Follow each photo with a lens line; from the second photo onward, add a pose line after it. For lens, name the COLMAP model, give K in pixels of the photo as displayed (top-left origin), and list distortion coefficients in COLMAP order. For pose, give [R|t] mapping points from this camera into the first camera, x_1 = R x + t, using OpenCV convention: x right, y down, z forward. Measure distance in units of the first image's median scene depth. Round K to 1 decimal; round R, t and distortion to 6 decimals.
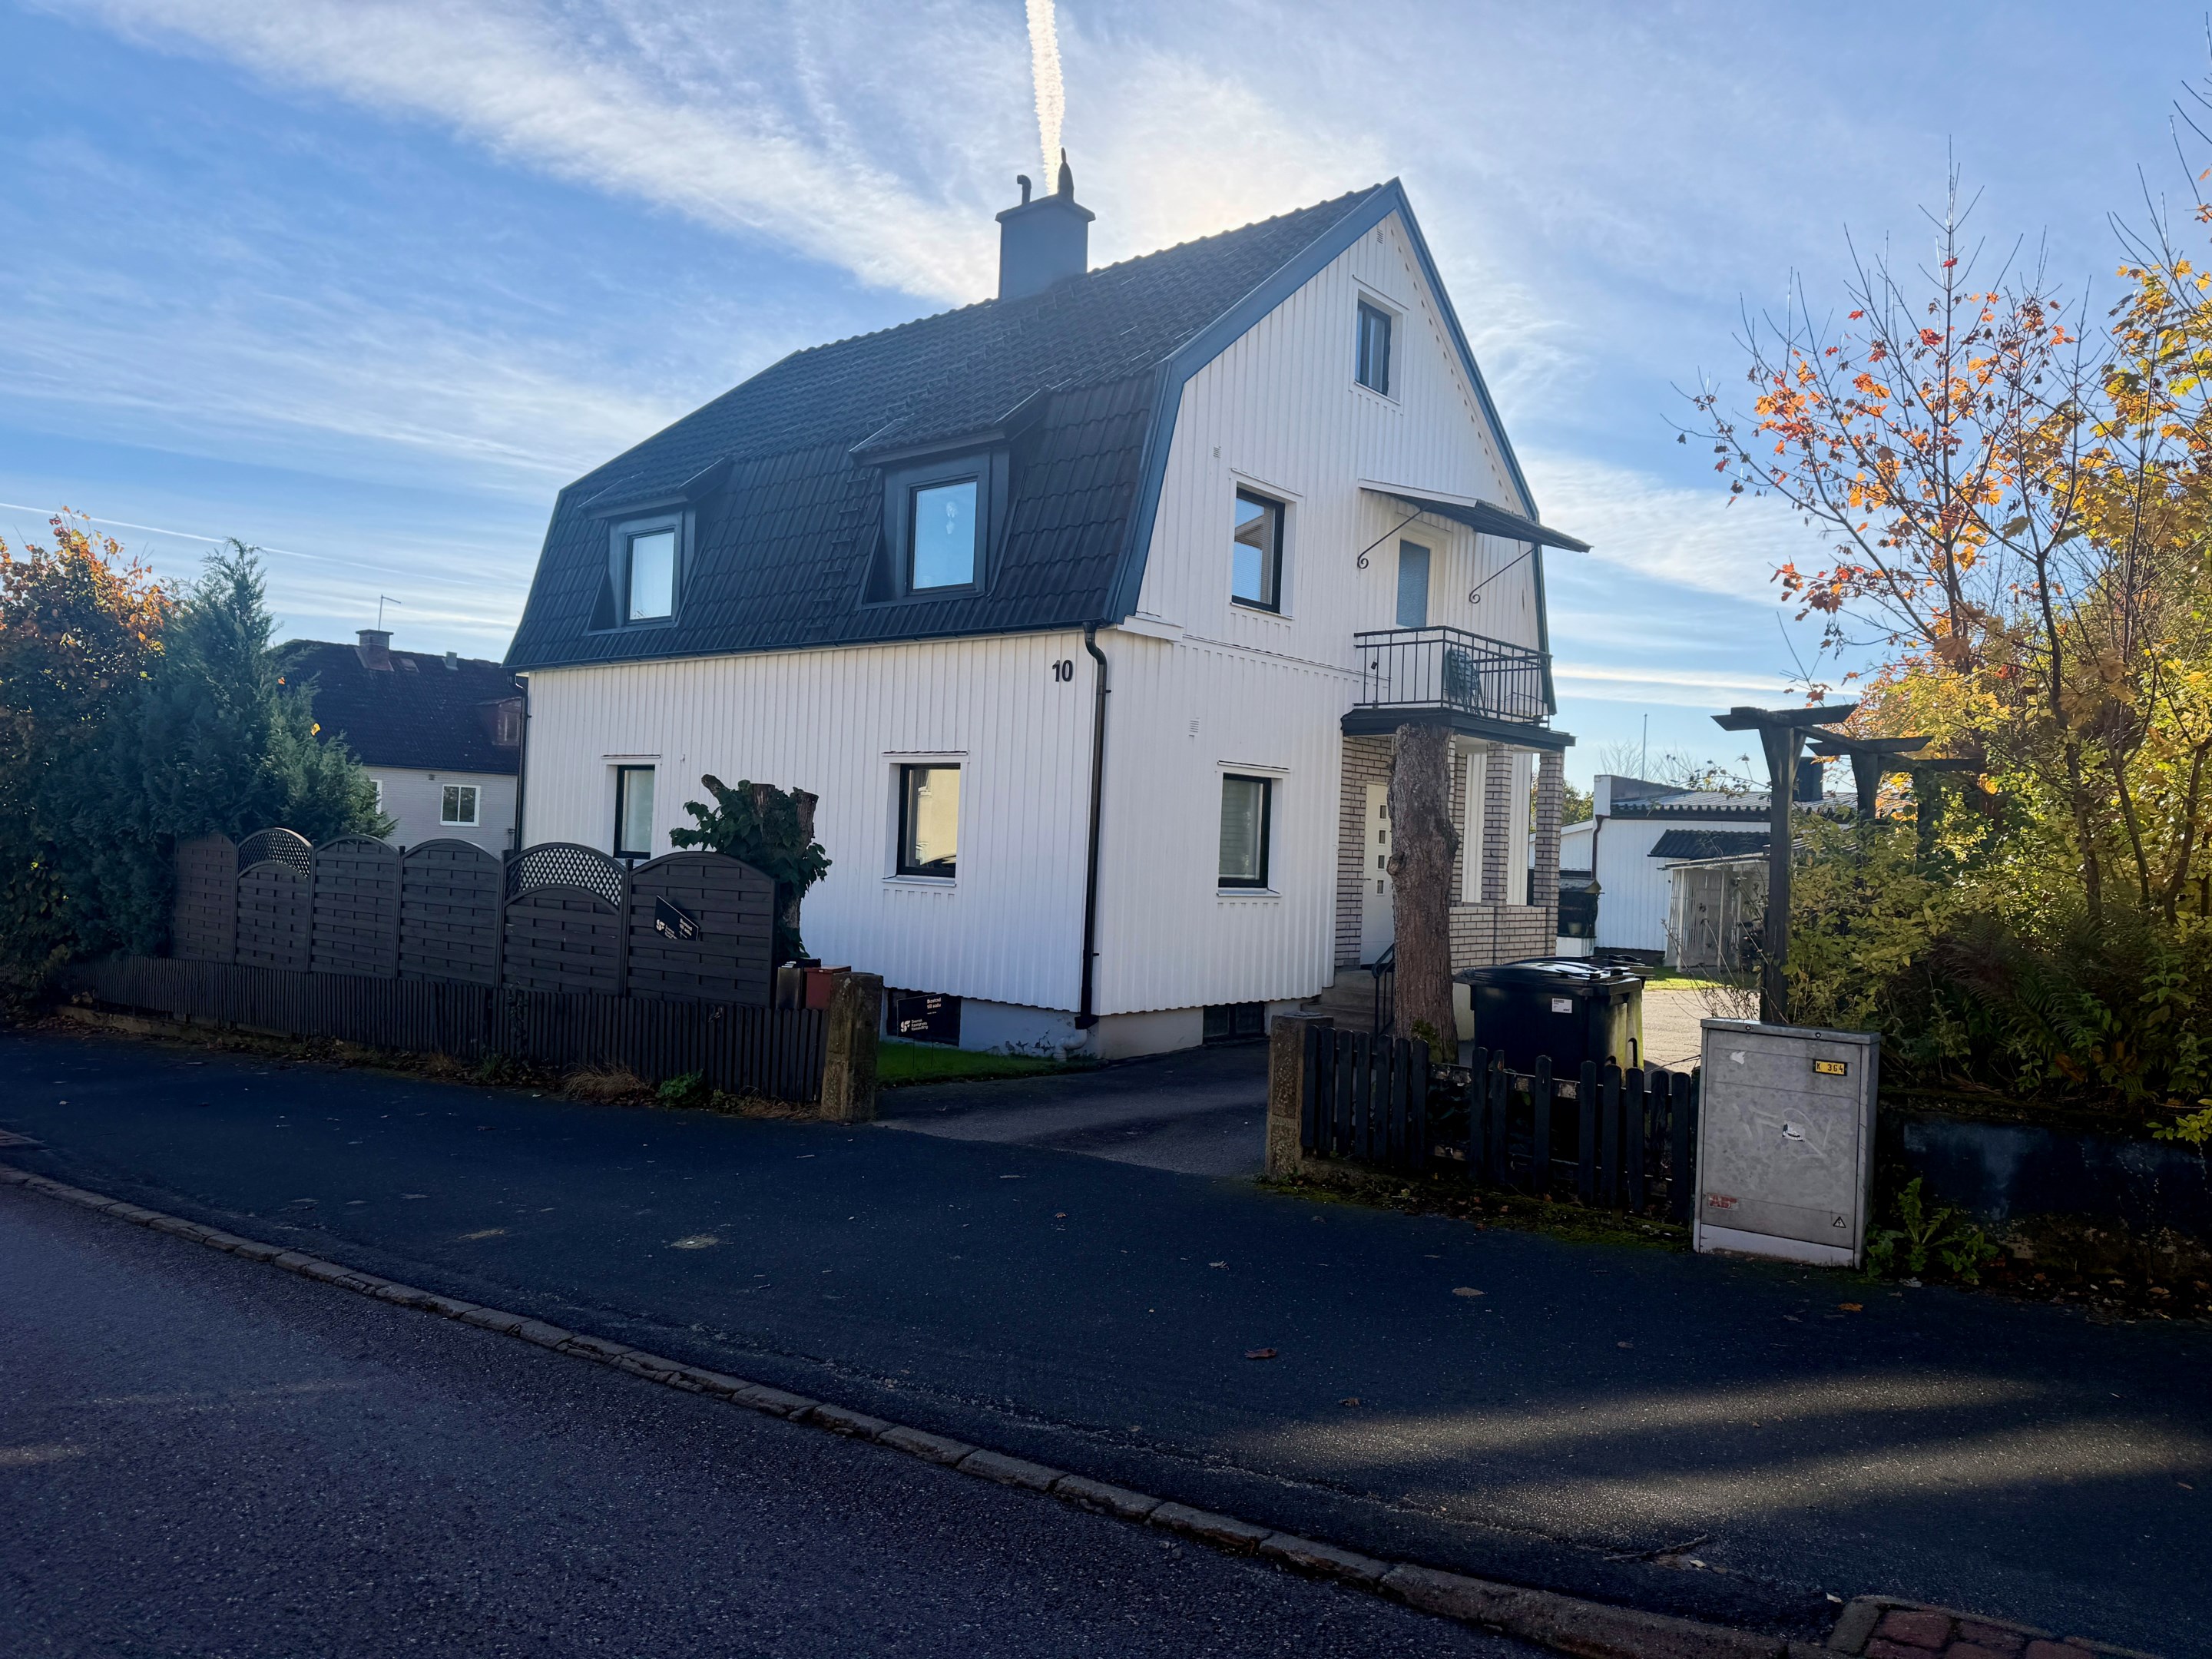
lens RADIAL K [[1540.5, 0, 1099.4], [0, 1540.5, 826.2], [0, 0, 1]] dist [-0.004892, -0.001902]
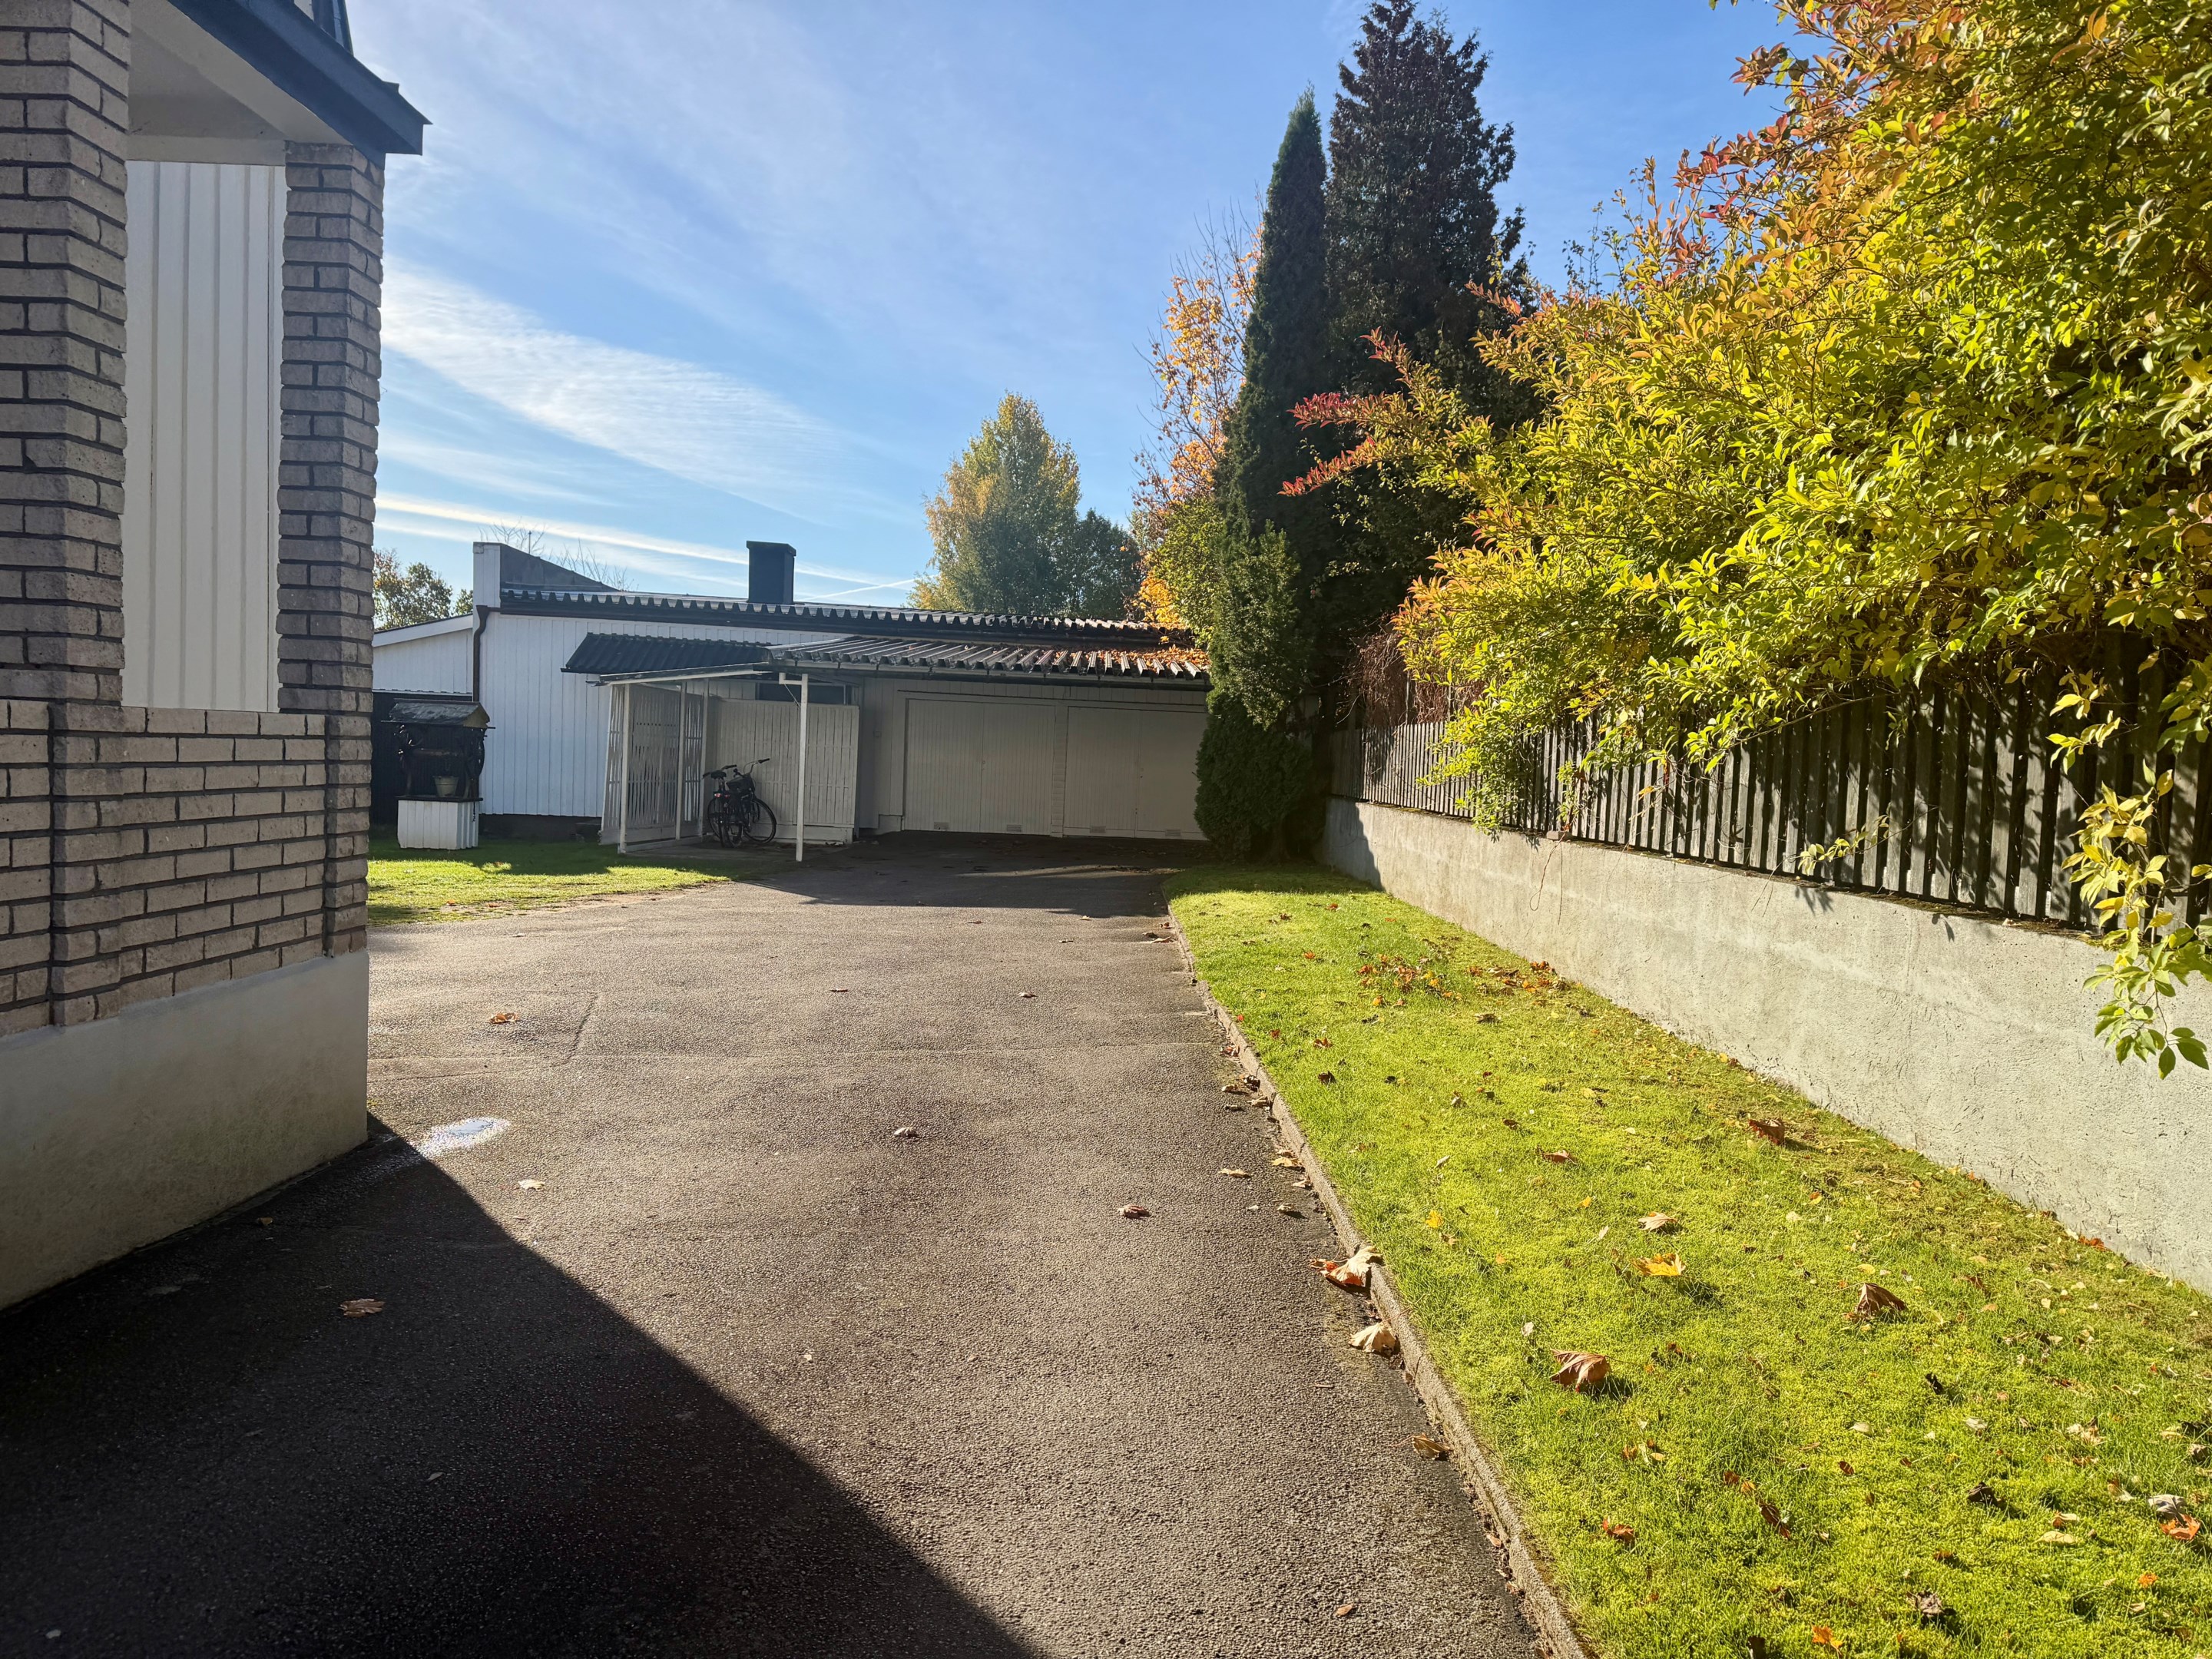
lens RADIAL K [[1540.5, 0, 1097.3], [0, 1540.5, 820.9], [0, 0, 1]] dist [-0.004892, -0.001902]
pose [[0.766910, -0.031778, 0.640967, 0.107945], [-0.024824, 0.996557, 0.079109, 0.024241], [-0.641274, -0.076581, 0.763481, 0.342108]]
